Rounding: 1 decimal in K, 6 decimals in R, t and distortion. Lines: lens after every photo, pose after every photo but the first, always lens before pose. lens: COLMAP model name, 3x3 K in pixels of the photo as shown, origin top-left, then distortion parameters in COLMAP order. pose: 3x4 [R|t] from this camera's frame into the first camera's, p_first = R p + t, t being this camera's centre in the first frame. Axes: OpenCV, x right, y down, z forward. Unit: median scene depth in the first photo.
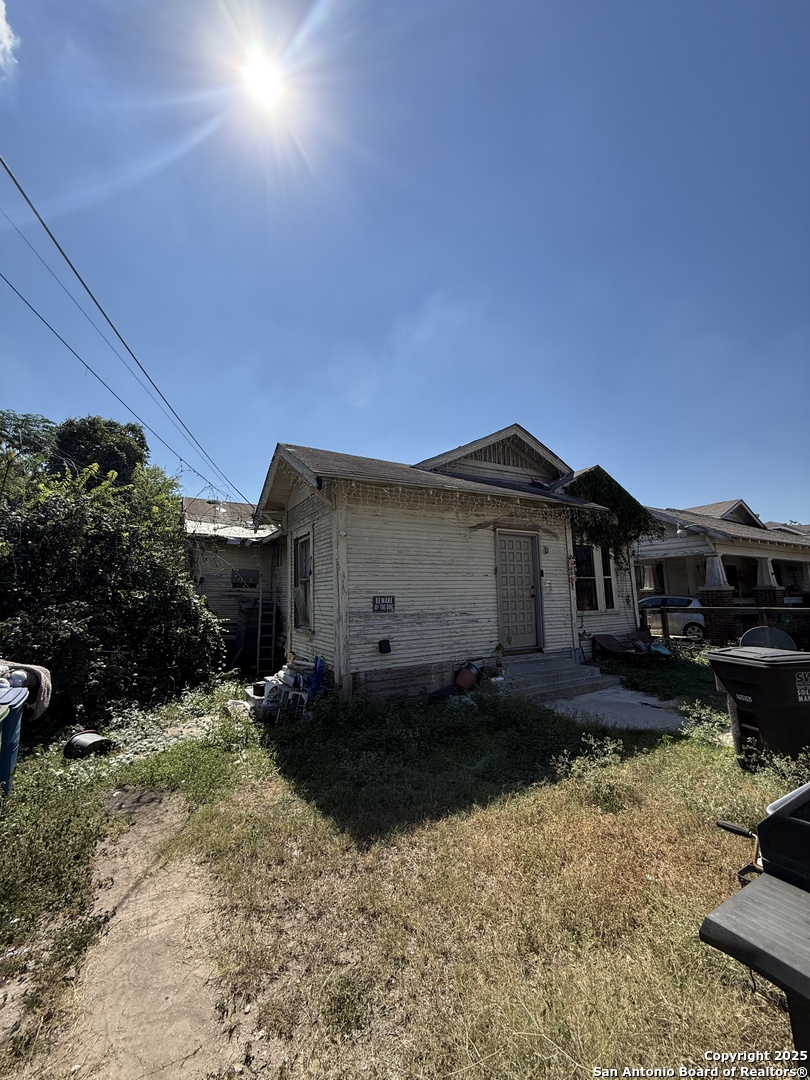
lens RADIAL K [[426.7, 0, 403.9], [0, 426.7, 541.0], [0, 0, 1]] dist [0.000037, 0.000129]
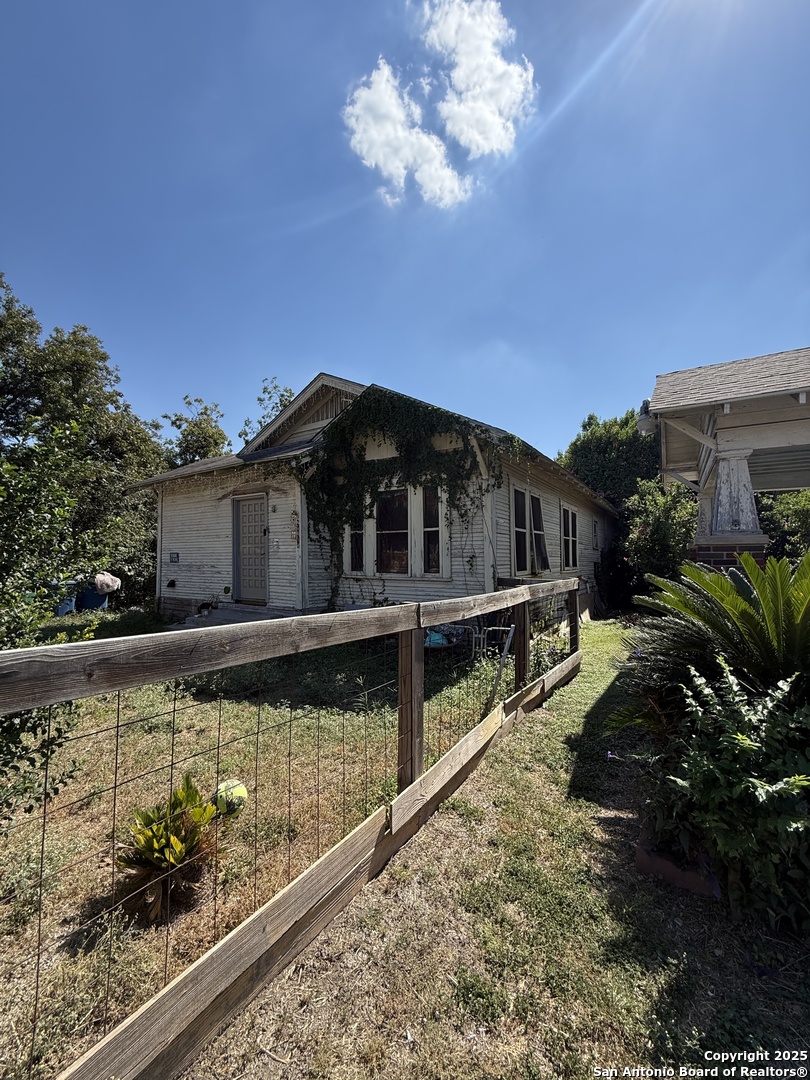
lens RADIAL K [[426.7, 0, 402.4], [0, 426.7, 540.4], [0, 0, 1]] dist [0.000037, 0.000129]
pose [[0.459331, -0.020963, -0.888018, 1.517827], [0.106401, 0.993822, 0.031576, 0.106600], [0.881870, -0.108990, 0.458724, 0.884084]]
